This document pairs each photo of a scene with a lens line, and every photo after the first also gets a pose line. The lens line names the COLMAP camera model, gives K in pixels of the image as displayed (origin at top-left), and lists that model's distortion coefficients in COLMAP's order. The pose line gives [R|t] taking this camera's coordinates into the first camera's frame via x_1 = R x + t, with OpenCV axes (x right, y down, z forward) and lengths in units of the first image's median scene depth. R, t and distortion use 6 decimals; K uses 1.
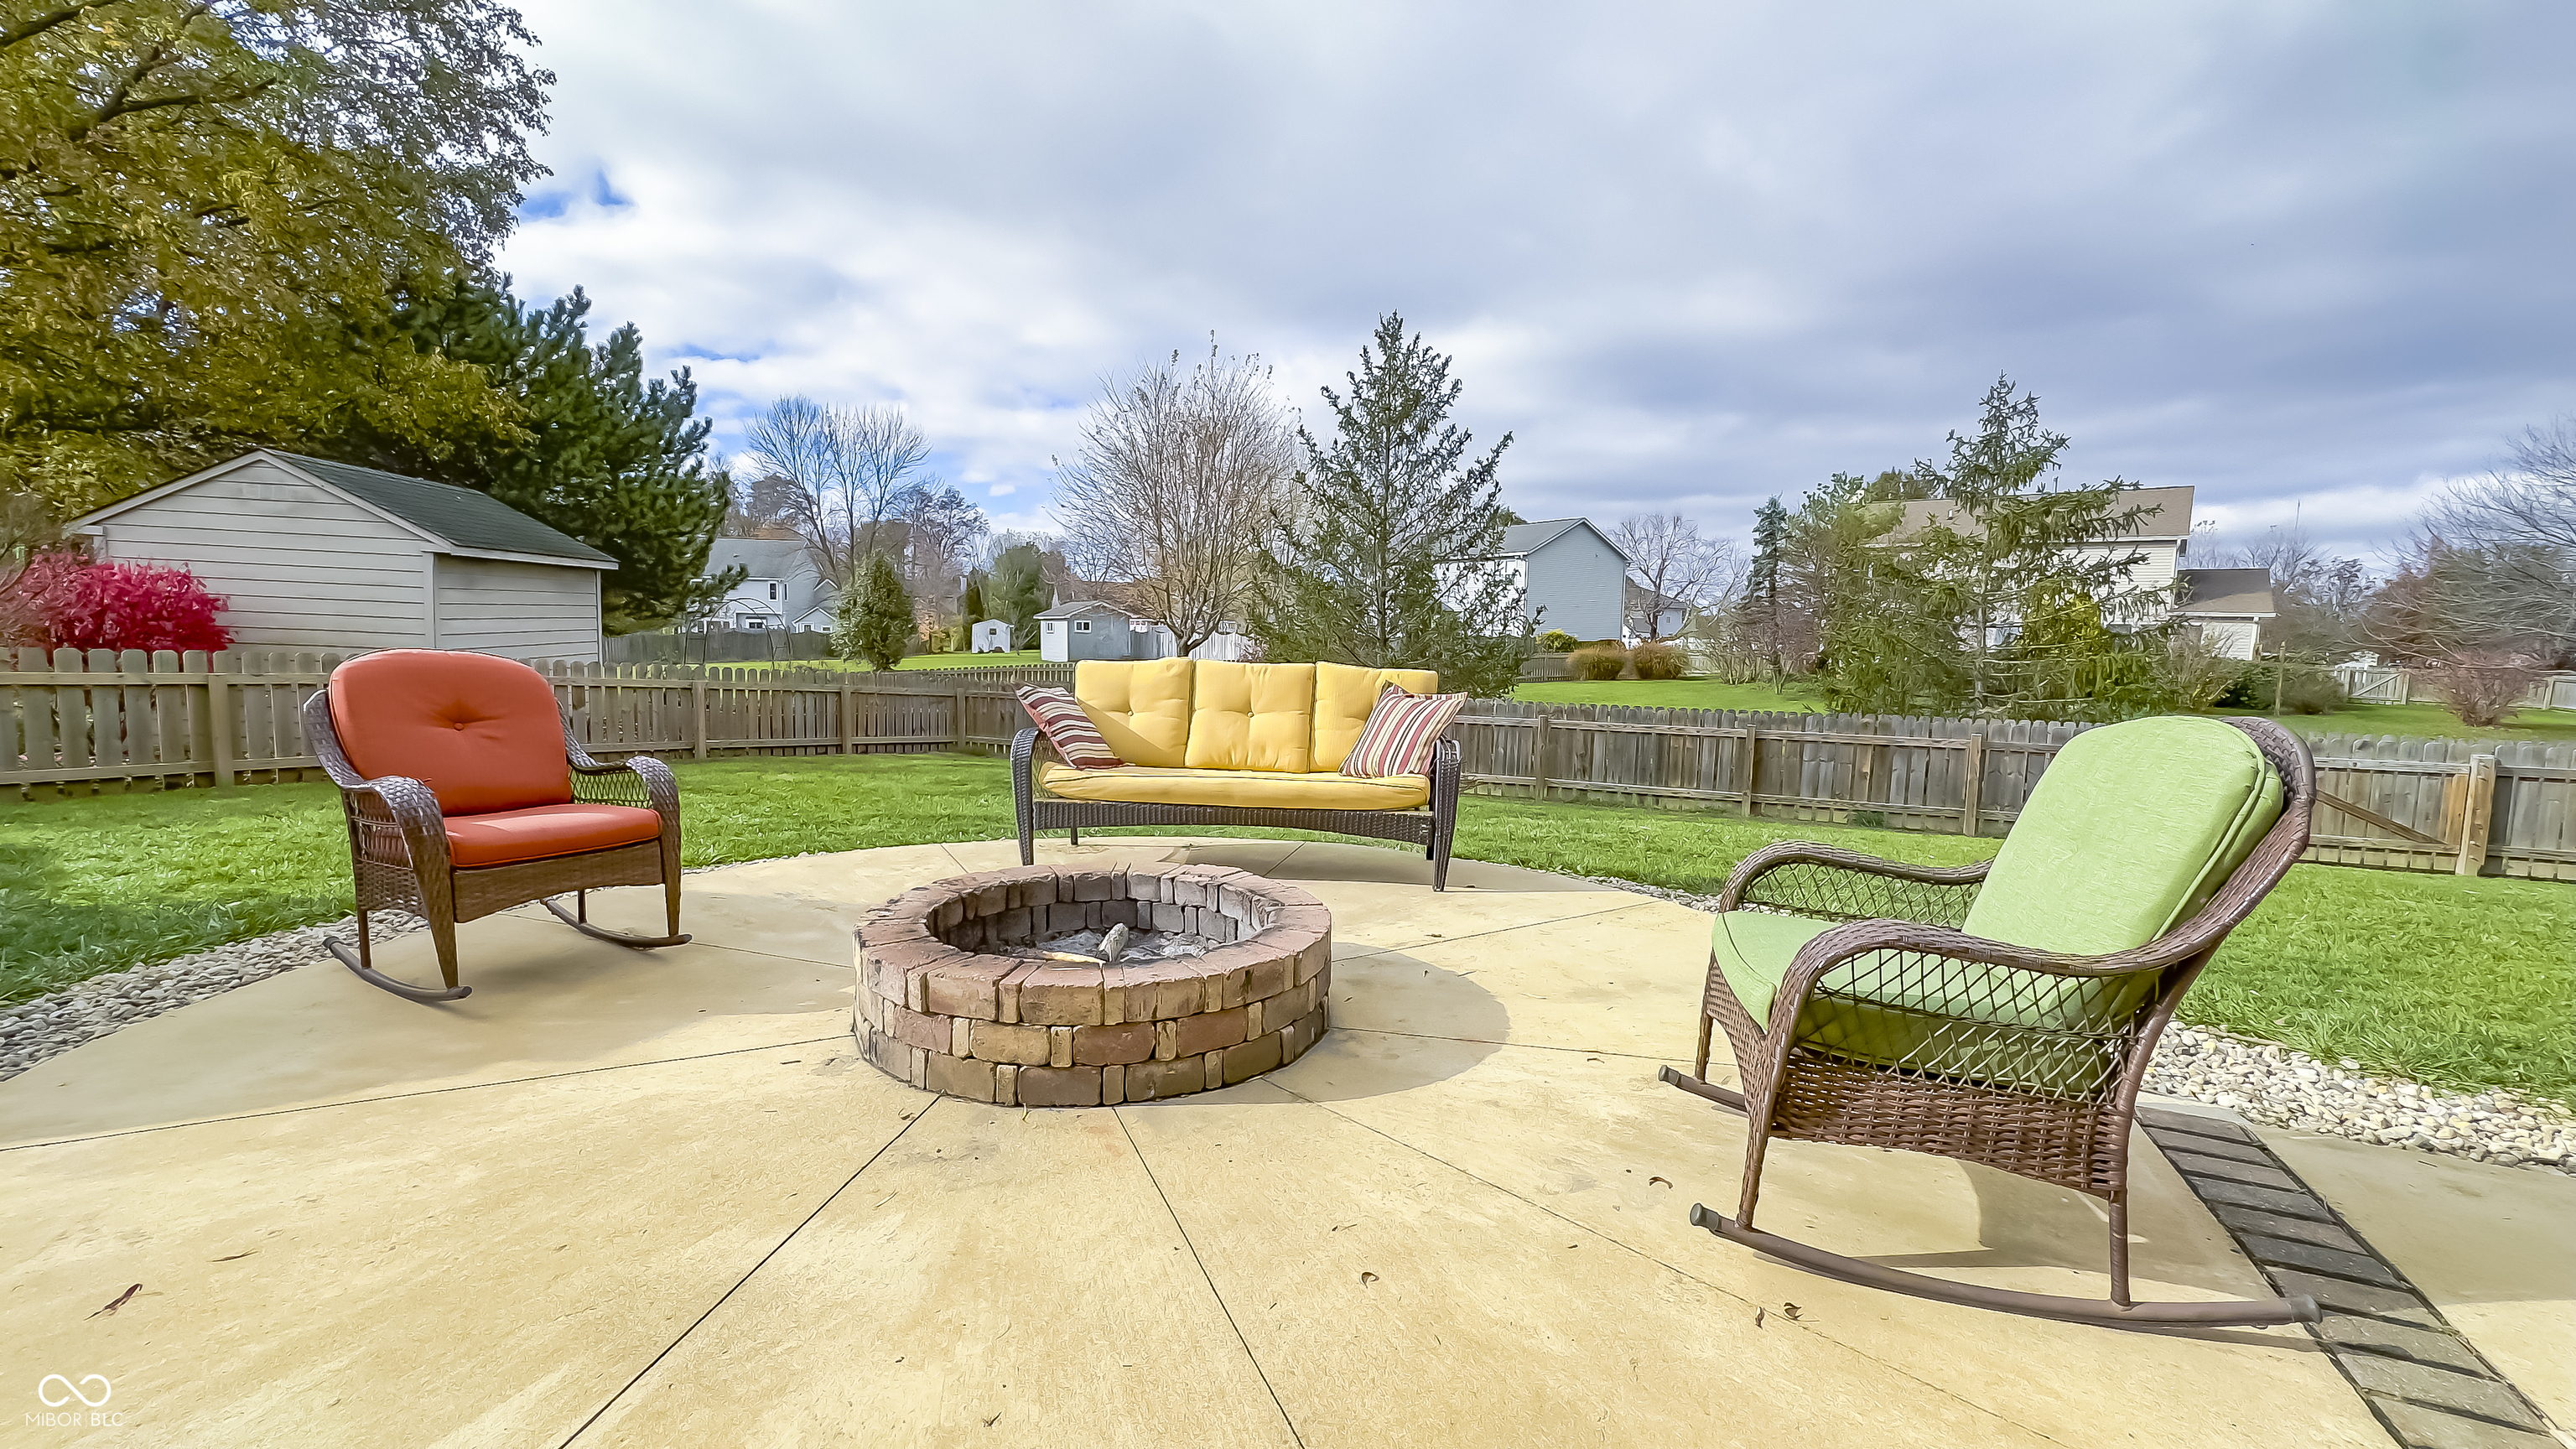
lens RADIAL K [[1024.1, 0, 1287.9], [0, 1024.1, 721.2], [0, 0, 1]] dist [-0.001372, 0.000090]
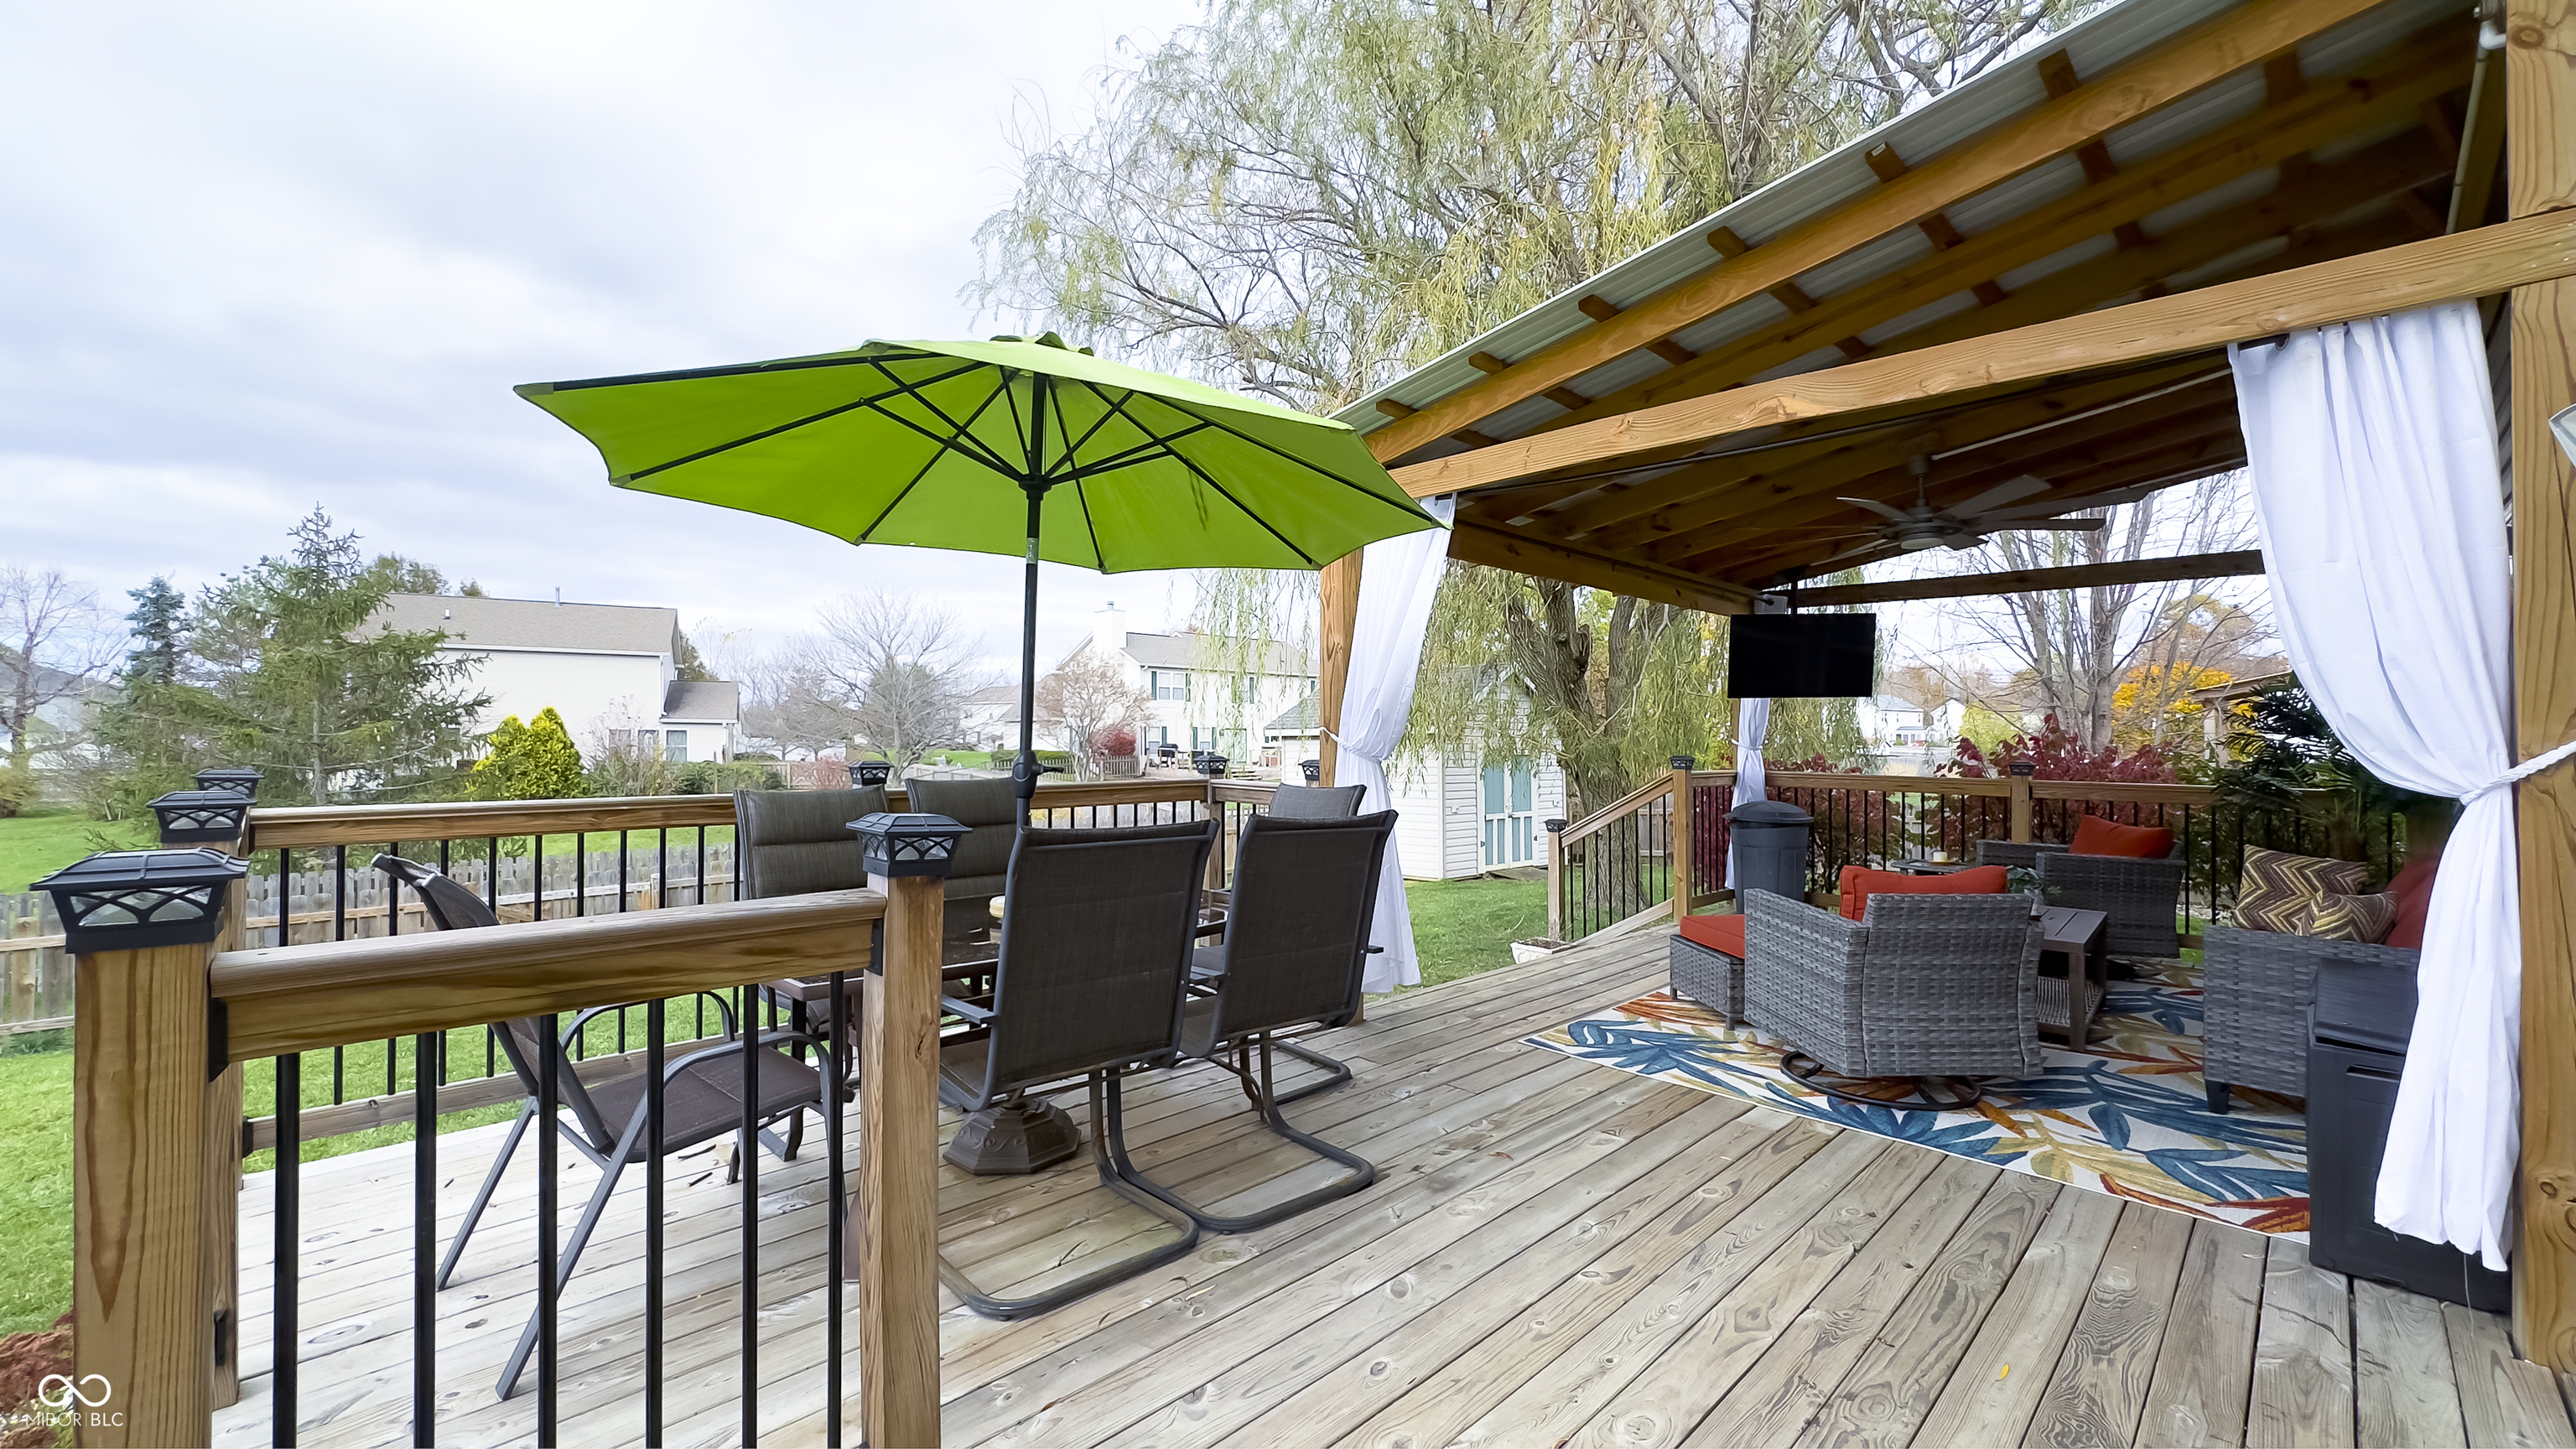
lens RADIAL K [[1040.5, 0, 1296.0], [0, 1040.5, 731.6], [0, 0, 1]] dist [0.000366, 0.000132]
pose [[0.369207, -0.018075, 0.929172, 0.146822], [0.086382, 0.996150, -0.014946, -0.041682], [-0.925324, 0.085782, 0.369346, -0.203870]]
